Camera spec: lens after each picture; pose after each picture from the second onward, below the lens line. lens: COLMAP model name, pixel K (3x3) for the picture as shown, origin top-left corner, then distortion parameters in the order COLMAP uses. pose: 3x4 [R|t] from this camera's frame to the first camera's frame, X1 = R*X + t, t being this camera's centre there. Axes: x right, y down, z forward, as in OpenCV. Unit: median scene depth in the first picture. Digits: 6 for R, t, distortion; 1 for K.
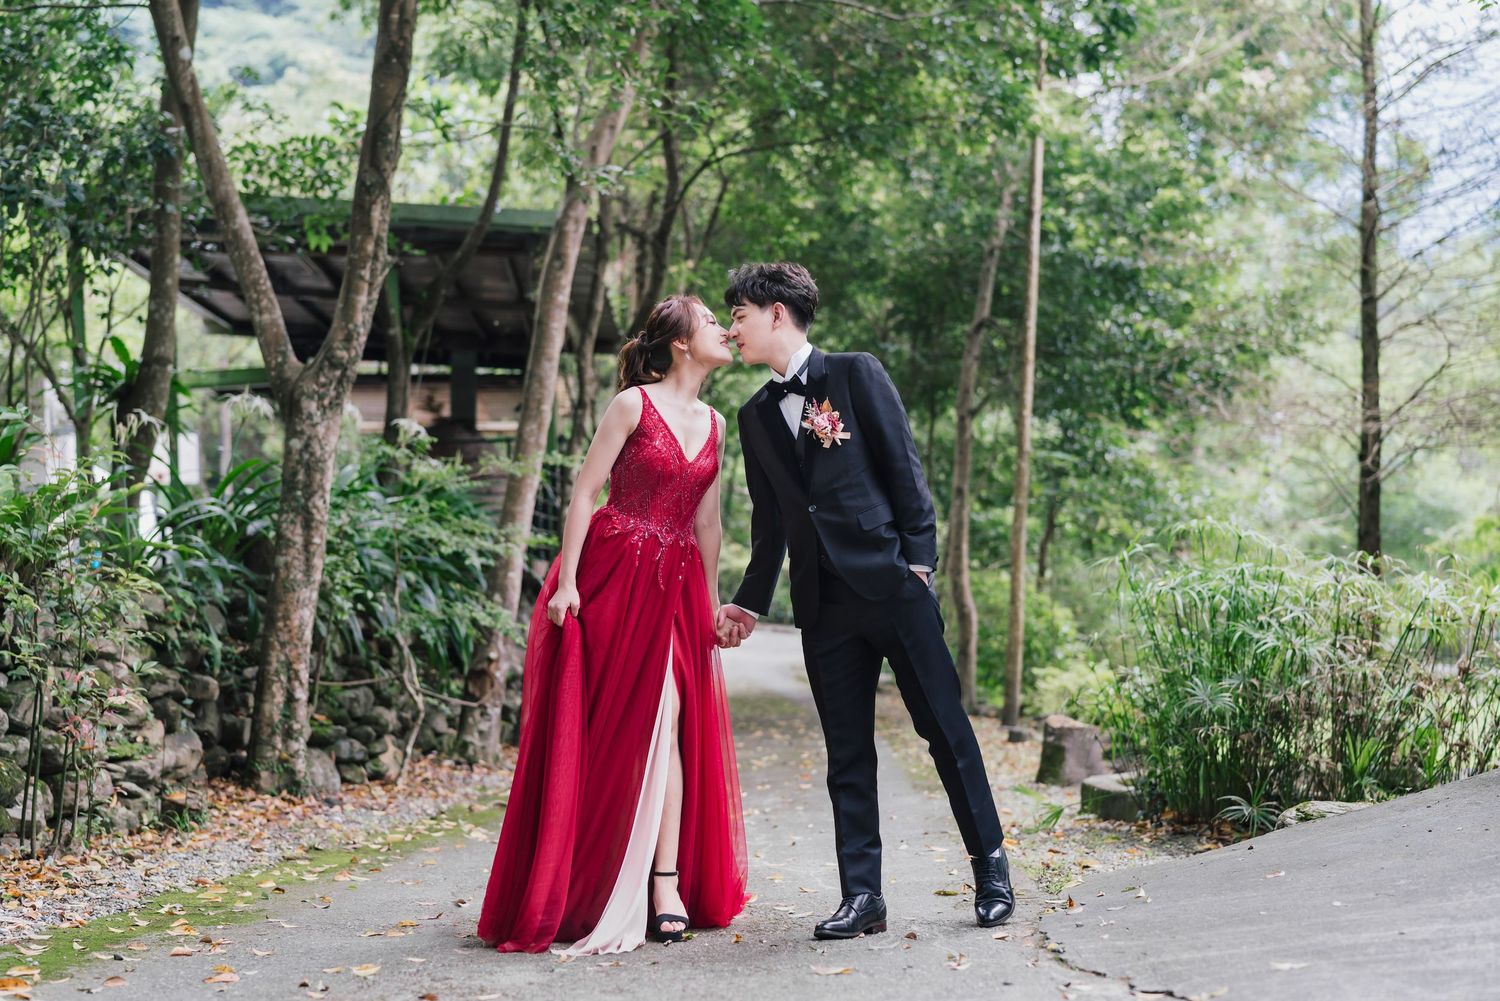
lens RADIAL K [[2117.6, 0, 747.0], [0, 2117.6, 495.2], [0, 0, 1]] dist [0.001786, 0.000000]
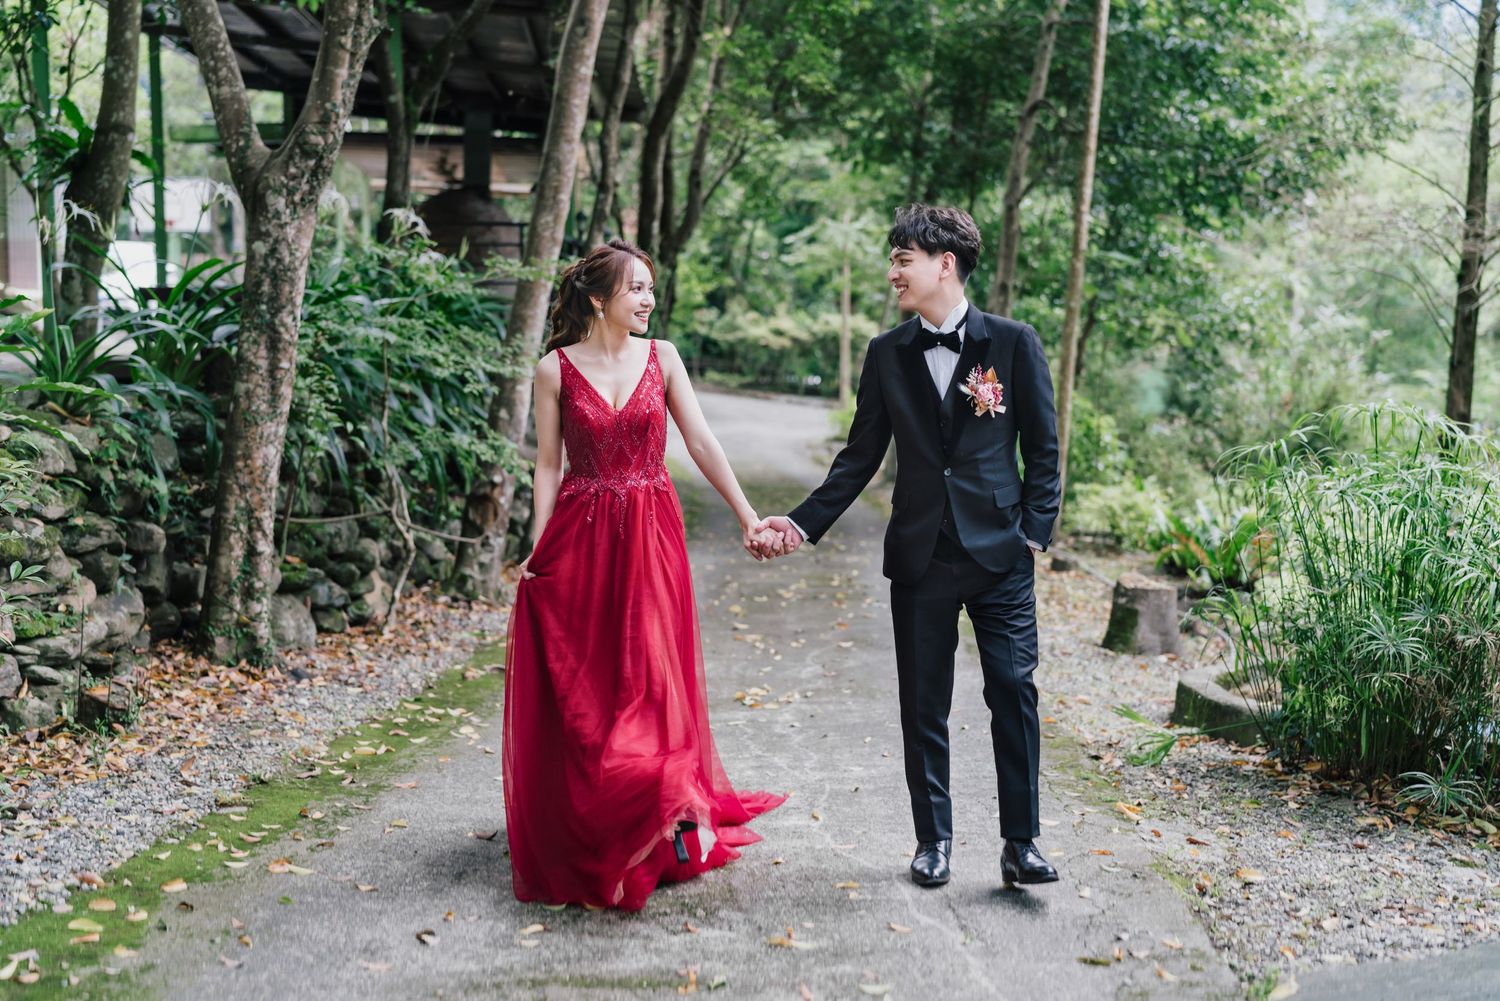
lens RADIAL K [[2022.1, 0, 757.7], [0, 2022.1, 511.1], [0, 0, 1]] dist [0.011515, 0.000000]
pose [[0.999297, 0.037158, 0.004910, -0.014713], [-0.037481, 0.990813, 0.129943, -0.026052], [-0.000037, -0.130036, 0.991509, 0.161464]]
